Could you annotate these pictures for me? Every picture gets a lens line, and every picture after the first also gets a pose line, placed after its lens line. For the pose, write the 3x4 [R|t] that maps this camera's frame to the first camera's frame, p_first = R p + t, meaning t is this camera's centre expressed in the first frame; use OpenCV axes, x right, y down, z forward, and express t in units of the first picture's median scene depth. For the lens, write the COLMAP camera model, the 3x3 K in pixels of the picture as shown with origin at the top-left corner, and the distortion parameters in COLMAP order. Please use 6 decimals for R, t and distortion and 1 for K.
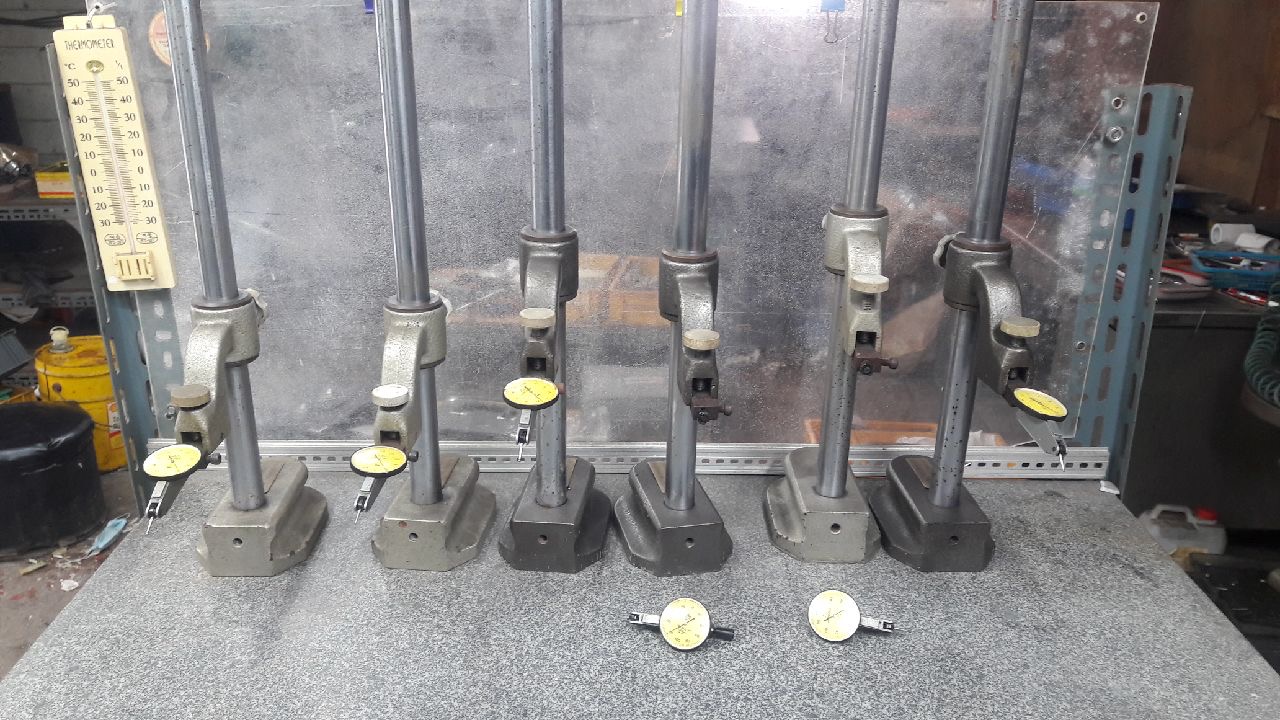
lens RADIAL K [[1045.5, 0, 633.6], [0, 1045.5, 376.8], [0, 0, 1]] dist [0.015480, -0.043114]
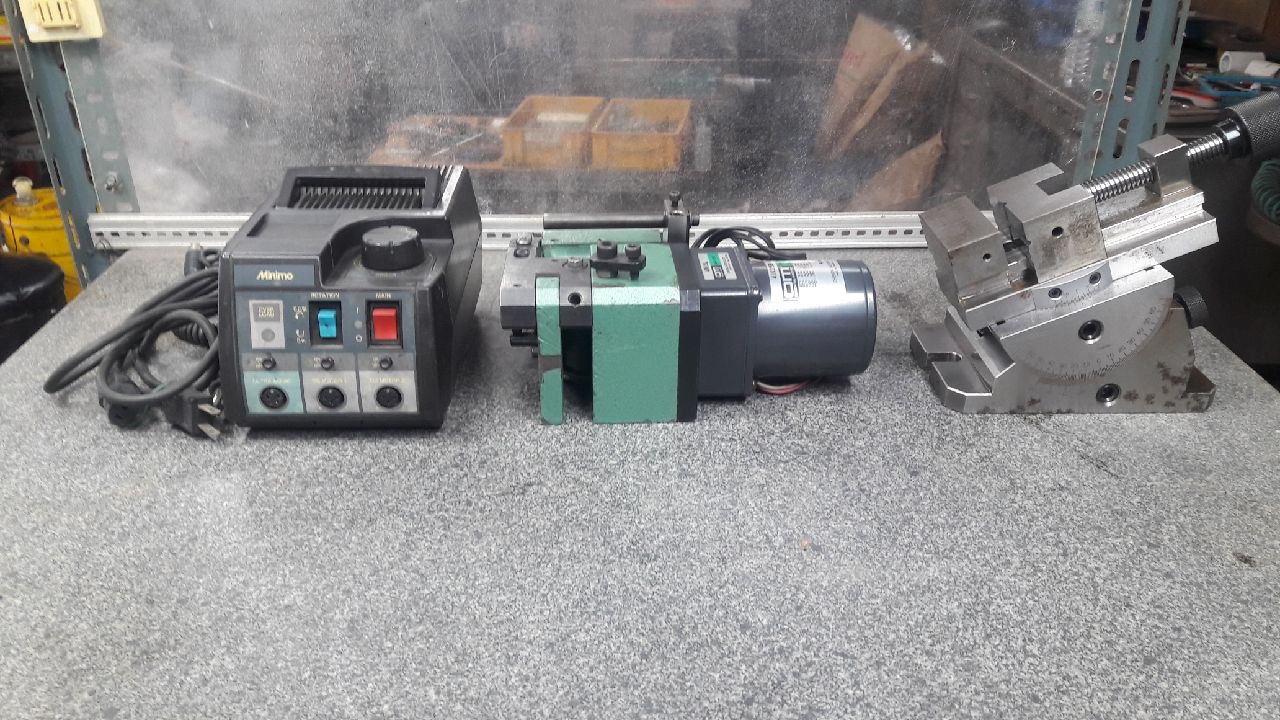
lens RADIAL K [[1045.5, 0, 627.8], [0, 1045.5, 381.9], [0, 0, 1]] dist [0.015480, -0.043114]
pose [[0.999907, -0.013080, 0.003779, 0.008694], [0.012544, 0.992967, 0.117729, 0.105094], [-0.005292, -0.117671, 0.993039, 0.060842]]
